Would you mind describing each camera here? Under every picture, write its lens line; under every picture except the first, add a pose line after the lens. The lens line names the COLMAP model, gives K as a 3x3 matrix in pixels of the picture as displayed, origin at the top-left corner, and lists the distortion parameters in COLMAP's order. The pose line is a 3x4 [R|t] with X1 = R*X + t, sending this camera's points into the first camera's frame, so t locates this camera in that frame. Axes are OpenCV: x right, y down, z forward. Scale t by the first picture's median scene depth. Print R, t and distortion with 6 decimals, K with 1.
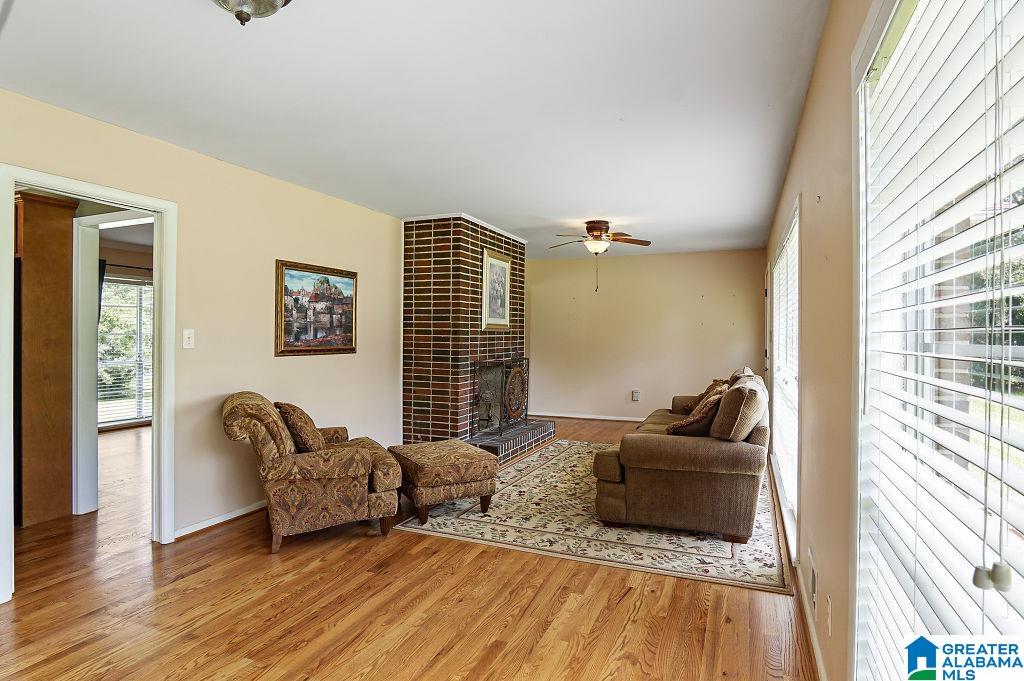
lens RADIAL K [[545.1, 0, 507.2], [0, 545.1, 335.8], [0, 0, 1]] dist [-0.024041, 0.001364]
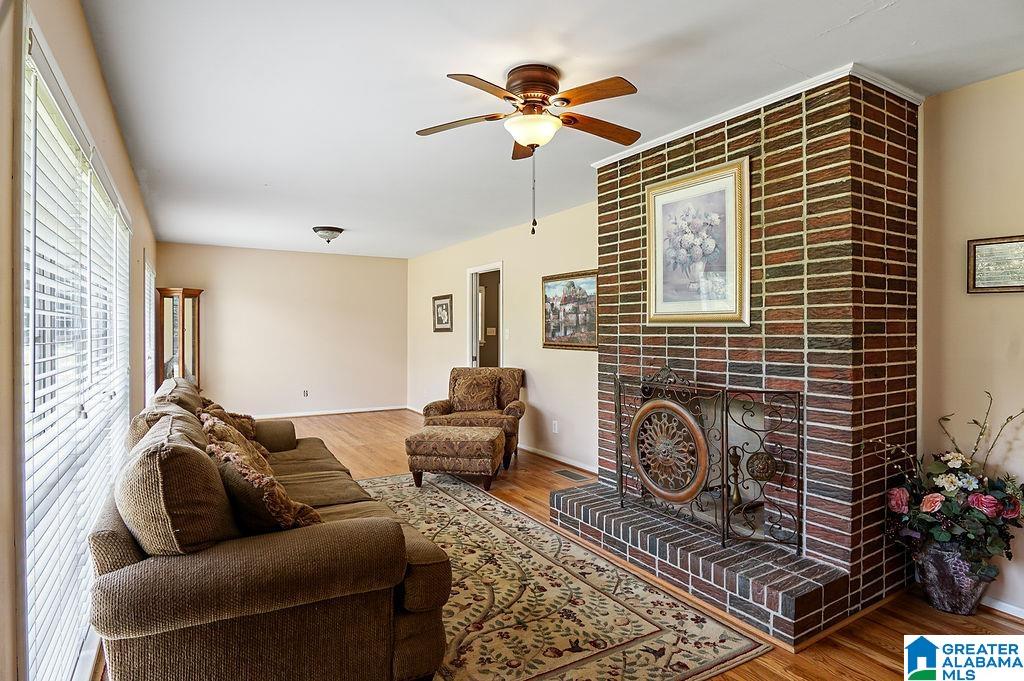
lens RADIAL K [[545.1, 0, 508.6], [0, 545.1, 336.6], [0, 0, 1]] dist [-0.024041, 0.001364]
pose [[-0.579697, 0.005044, -0.814816, 0.697419], [-0.005941, 0.999928, 0.010416, -0.004229], [0.814810, 0.010879, -0.579626, 1.623999]]
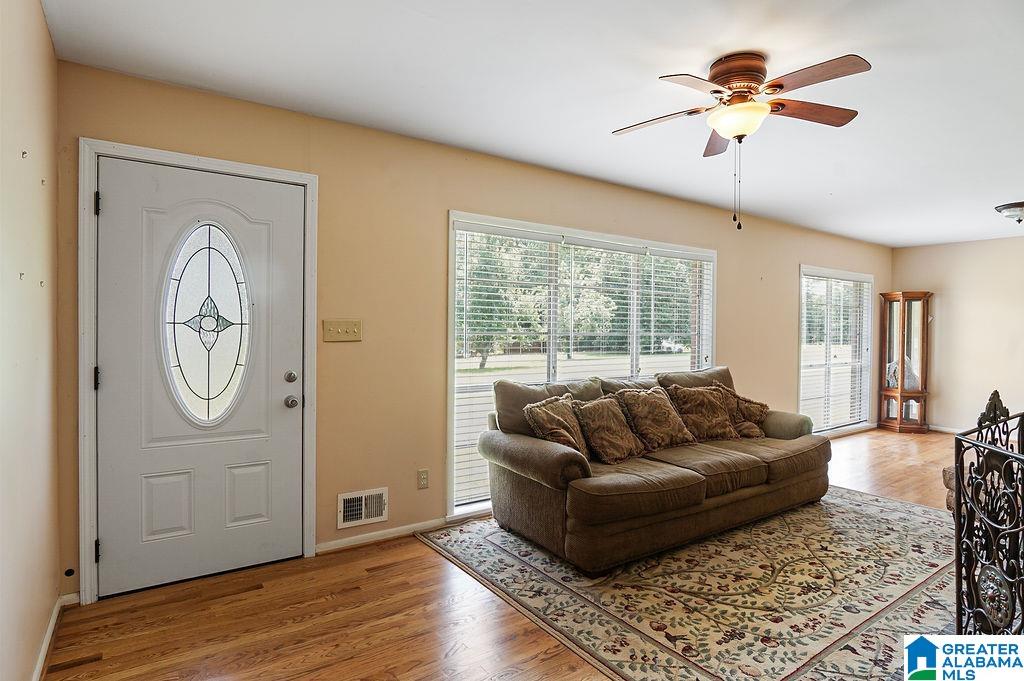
lens RADIAL K [[545.1, 0, 511.1], [0, 545.1, 338.3], [0, 0, 1]] dist [-0.024041, 0.001364]
pose [[-0.853923, -0.013080, 0.520234, 0.122268], [-0.006968, 0.999882, 0.013703, -0.000952], [-0.520352, 0.008076, -0.853914, 1.902624]]
